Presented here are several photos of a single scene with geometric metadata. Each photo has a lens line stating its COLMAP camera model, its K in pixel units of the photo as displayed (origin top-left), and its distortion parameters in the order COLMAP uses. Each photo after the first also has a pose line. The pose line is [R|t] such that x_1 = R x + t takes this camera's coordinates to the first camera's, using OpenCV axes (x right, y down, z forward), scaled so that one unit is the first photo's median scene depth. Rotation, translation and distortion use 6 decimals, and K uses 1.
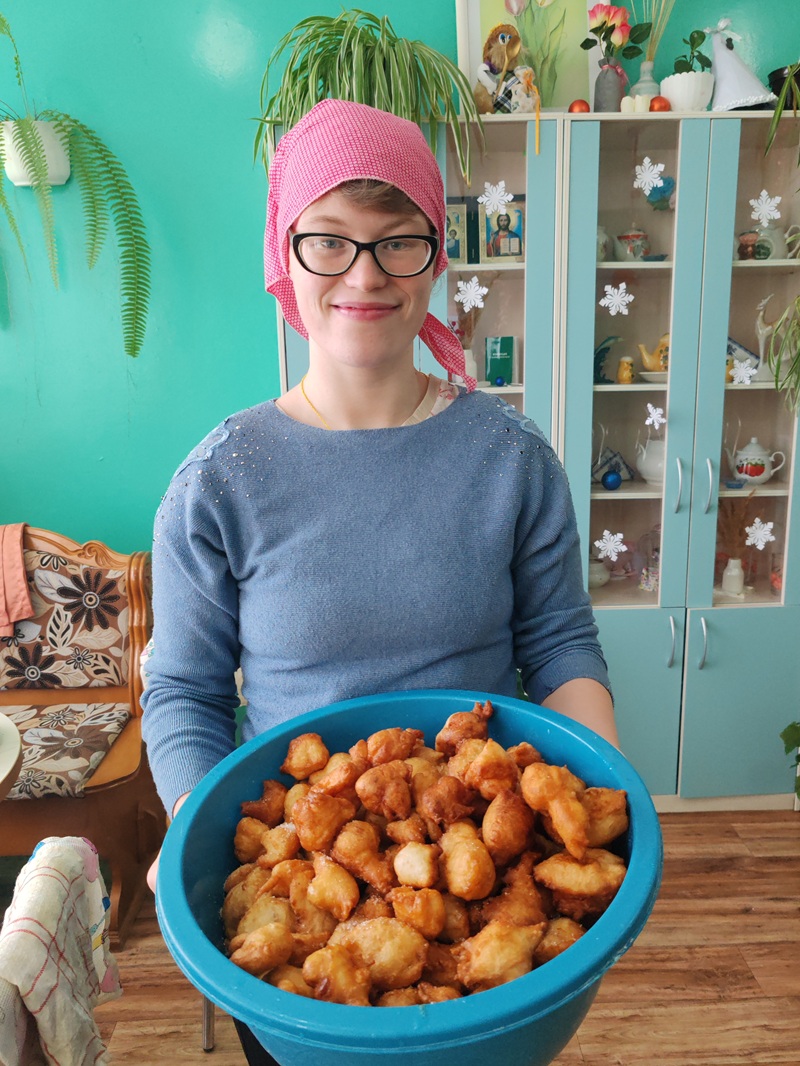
lens RADIAL K [[821.2, 0, 402.4], [0, 821.2, 533.4], [0, 0, 1]] dist [0.003735, -0.001165]
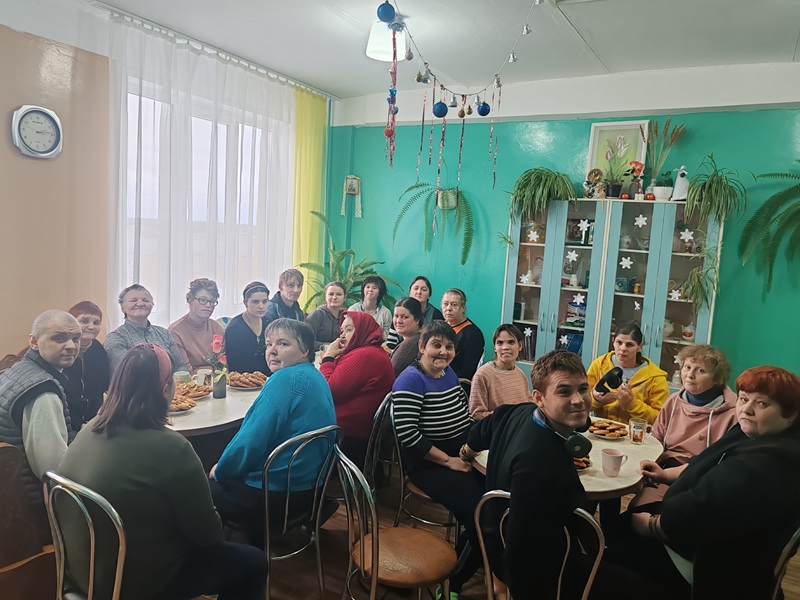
lens RADIAL K [[616.3, 0, 402.4], [0, 616.3, 297.0], [0, 0, 1]] dist [0.003735, -0.001165]
pose [[0.863503, 0.126988, -0.488096, 0.637201], [-0.185651, 0.979862, -0.073507, 0.118571], [0.468932, 0.154089, 0.869689, -1.131179]]
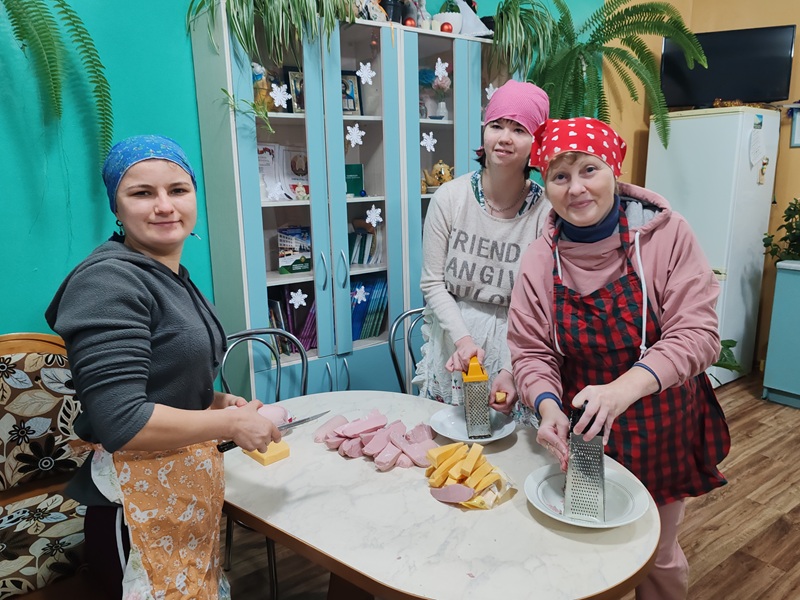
lens RADIAL K [[616.3, 0, 400.0], [0, 616.3, 302.3], [0, 0, 1]] dist [0.003735, -0.001165]
pose [[0.813271, -0.115042, 0.570399, -0.523639], [0.127586, 0.991662, 0.018094, 0.002222], [-0.567725, 0.058060, 0.821168, 0.043714]]
